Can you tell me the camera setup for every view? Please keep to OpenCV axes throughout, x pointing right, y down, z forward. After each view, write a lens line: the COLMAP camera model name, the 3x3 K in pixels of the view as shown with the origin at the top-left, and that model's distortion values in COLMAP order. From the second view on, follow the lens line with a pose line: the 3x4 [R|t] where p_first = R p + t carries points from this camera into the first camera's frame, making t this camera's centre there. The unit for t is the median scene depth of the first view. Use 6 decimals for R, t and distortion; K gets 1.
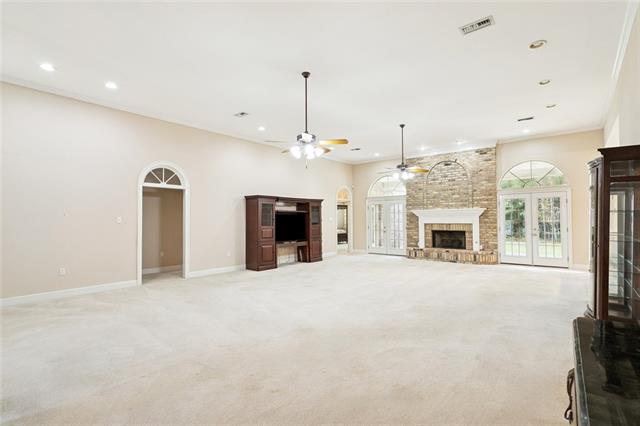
lens RADIAL K [[308.0, 0, 336.3], [0, 308.0, 214.1], [0, 0, 1]] dist [0.003569, 0.002539]
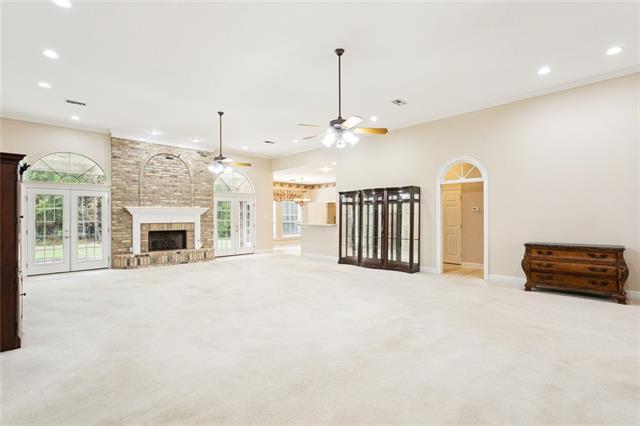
lens RADIAL K [[308.0, 0, 320.4], [0, 308.0, 216.8], [0, 0, 1]] dist [0.003569, 0.002539]
pose [[0.119109, 0.006502, 0.992860, -0.495920], [-0.015643, 0.999867, -0.004672, 0.009977], [-0.992758, -0.014975, 0.119195, 0.453455]]
